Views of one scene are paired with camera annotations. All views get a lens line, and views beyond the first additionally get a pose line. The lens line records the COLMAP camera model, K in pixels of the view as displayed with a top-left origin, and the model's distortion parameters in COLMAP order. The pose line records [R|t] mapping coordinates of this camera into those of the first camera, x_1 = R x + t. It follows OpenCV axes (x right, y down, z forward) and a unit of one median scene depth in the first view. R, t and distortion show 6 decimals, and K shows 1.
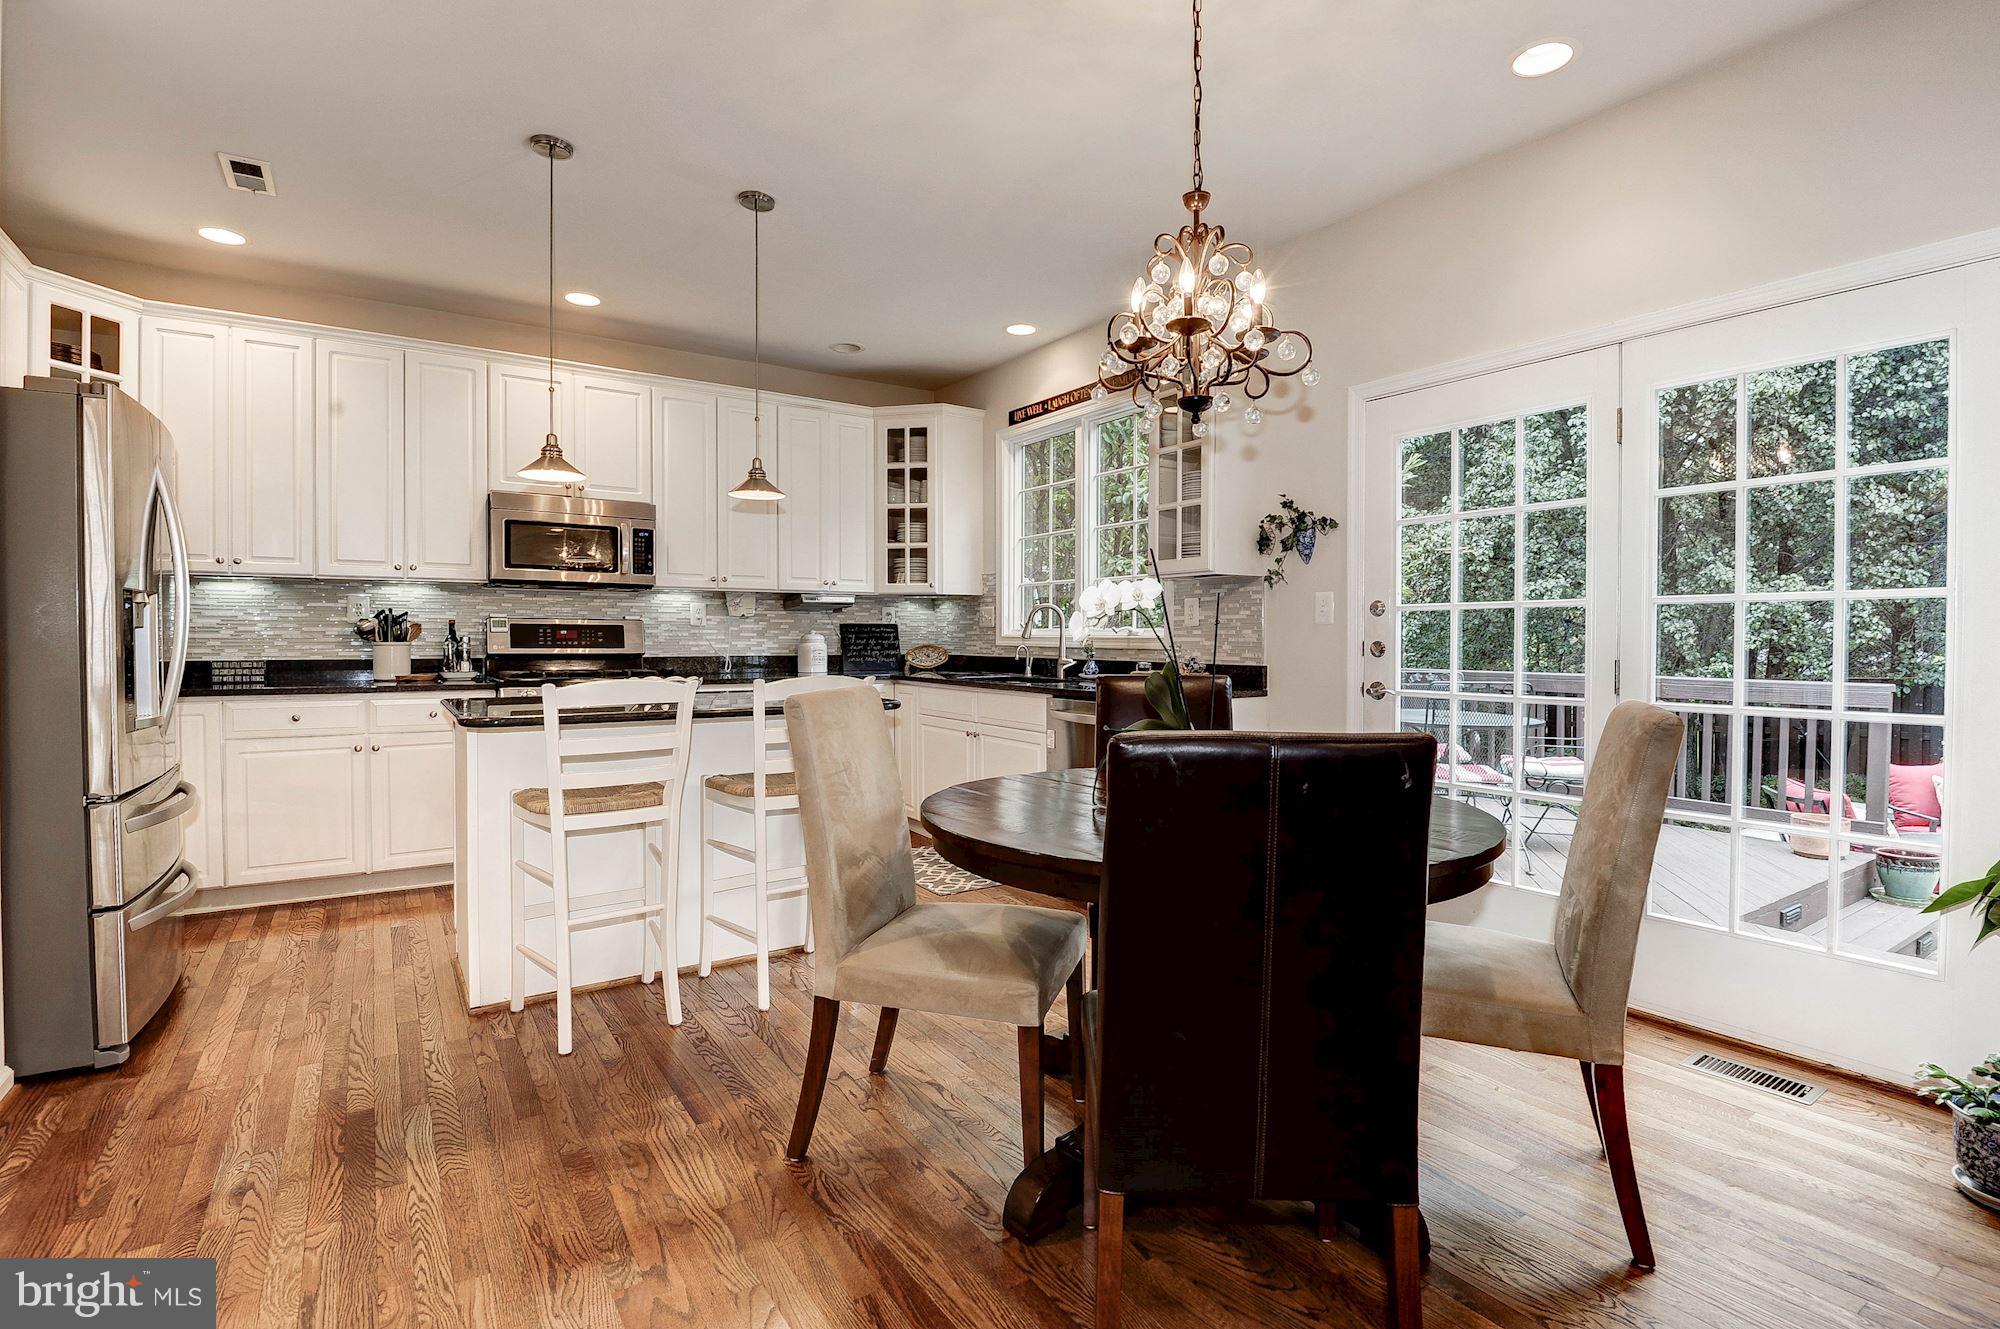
lens RADIAL K [[947.3, 0, 1019.9], [0, 947.3, 657.3], [0, 0, 1]] dist [0.013175, -0.029364]
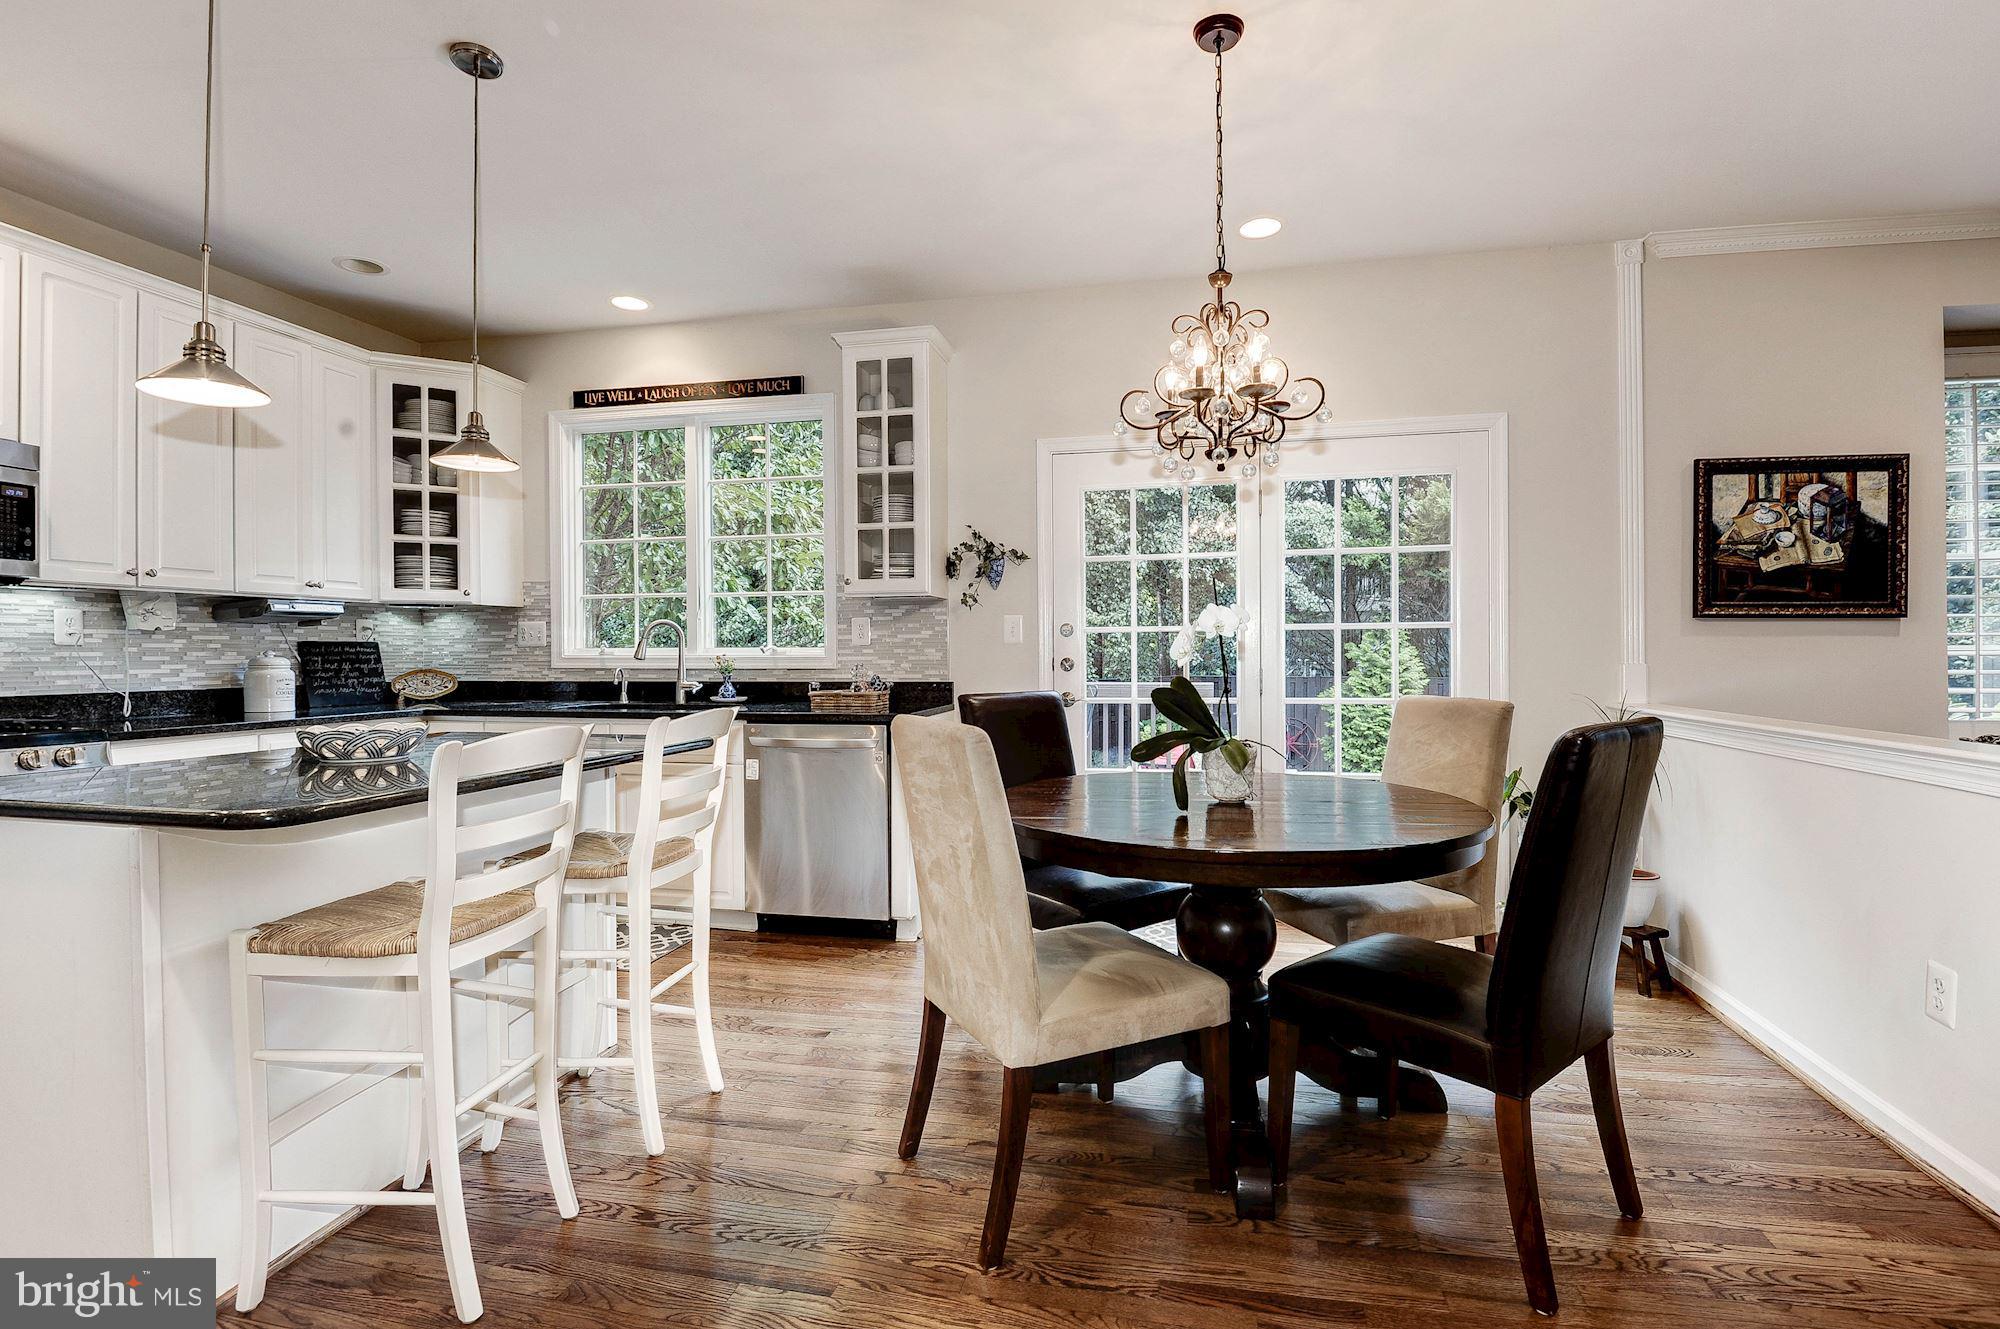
lens RADIAL K [[924.7, 0, 1017.5], [0, 924.7, 658.5], [0, 0, 1]] dist [0.004163, -0.019815]
pose [[0.724320, -0.010882, 0.689378, -0.322564], [0.022493, 0.999716, -0.007852, -0.006312], [-0.689097, 0.021194, 0.724359, 0.149175]]
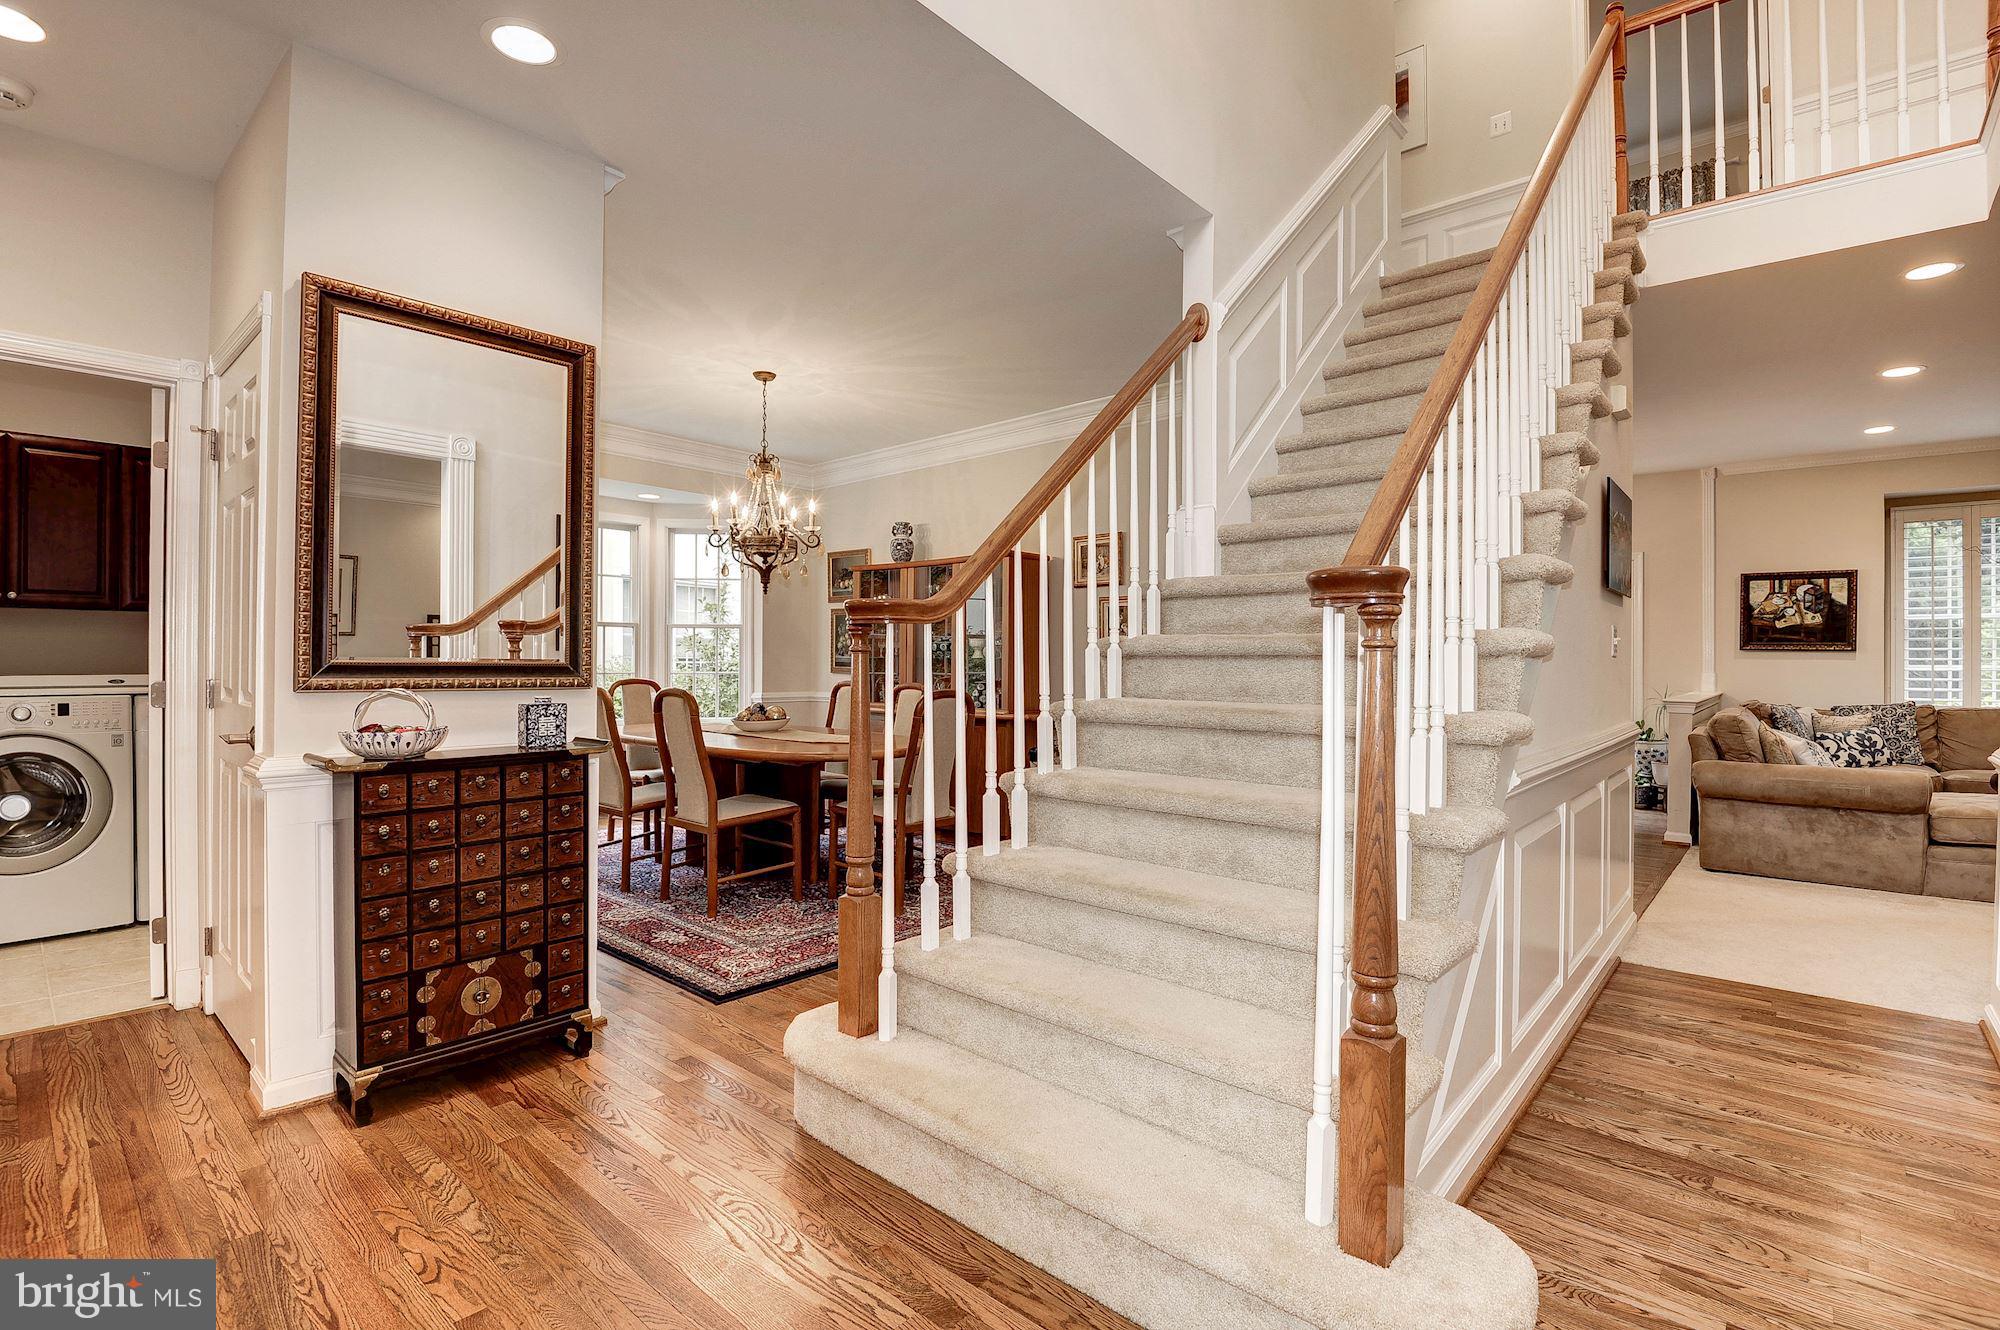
lens RADIAL K [[926.6, 0, 1000.0], [0, 926.6, 665.0], [0, 0, 1]] dist [-0.037732, -0.000402]
pose [[0.971791, -0.000422, 0.235843, -0.931652], [0.003708, 0.999902, -0.013486, 0.007156], [-0.235814, 0.013980, 0.971698, -0.804528]]
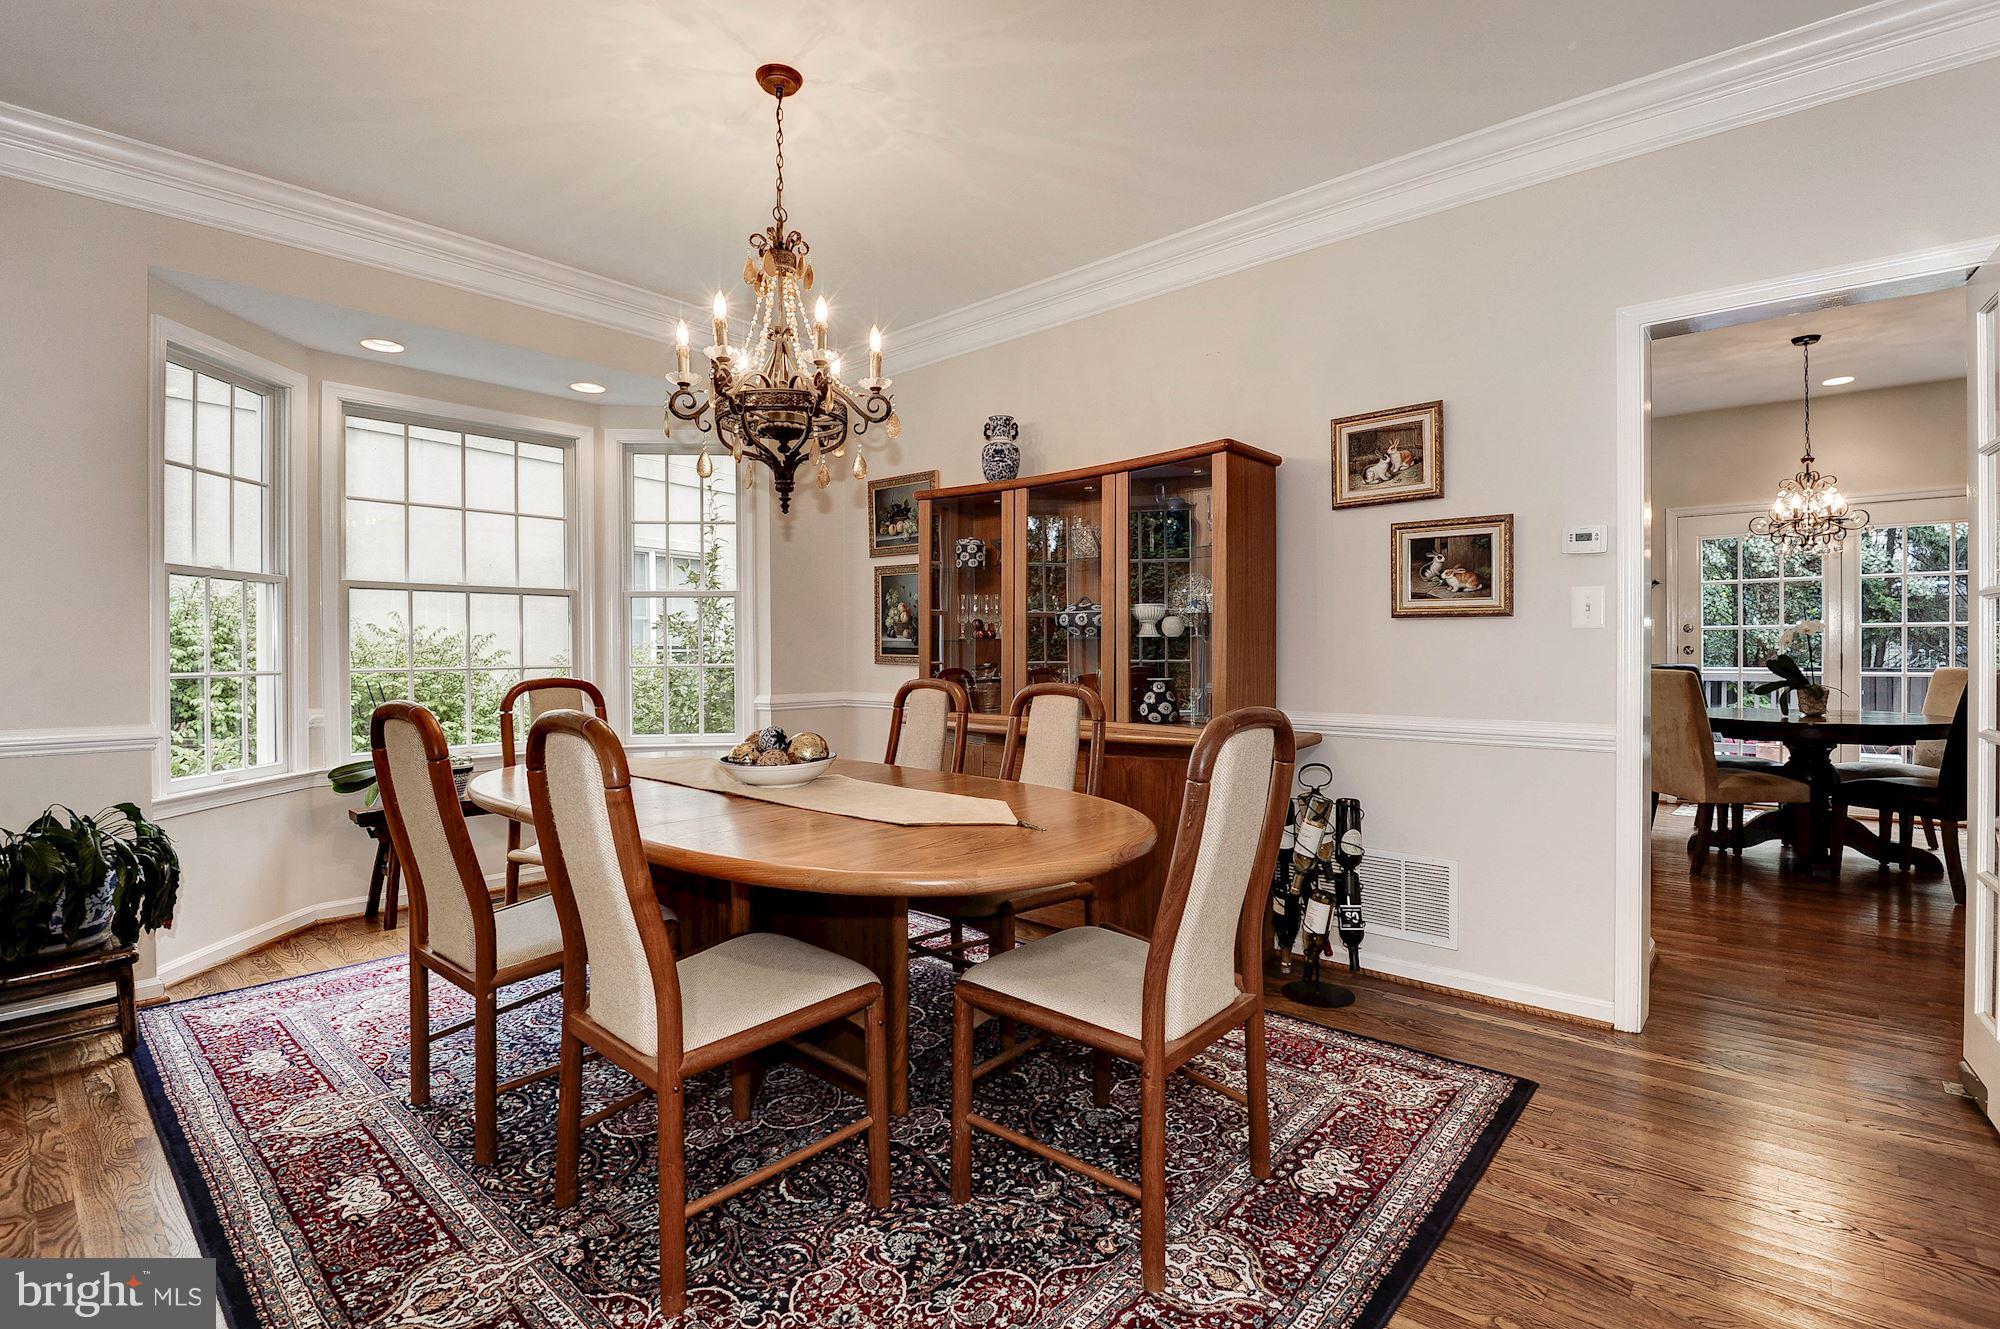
lens RADIAL K [[924.7, 0, 1017.5], [0, 924.7, 658.5], [0, 0, 1]] dist [0.004163, -0.019815]
pose [[0.966613, -0.010462, 0.256025, -0.950489], [0.012440, 0.999904, -0.006110, 0.001267], [-0.255937, 0.009091, 0.966651, -0.284129]]
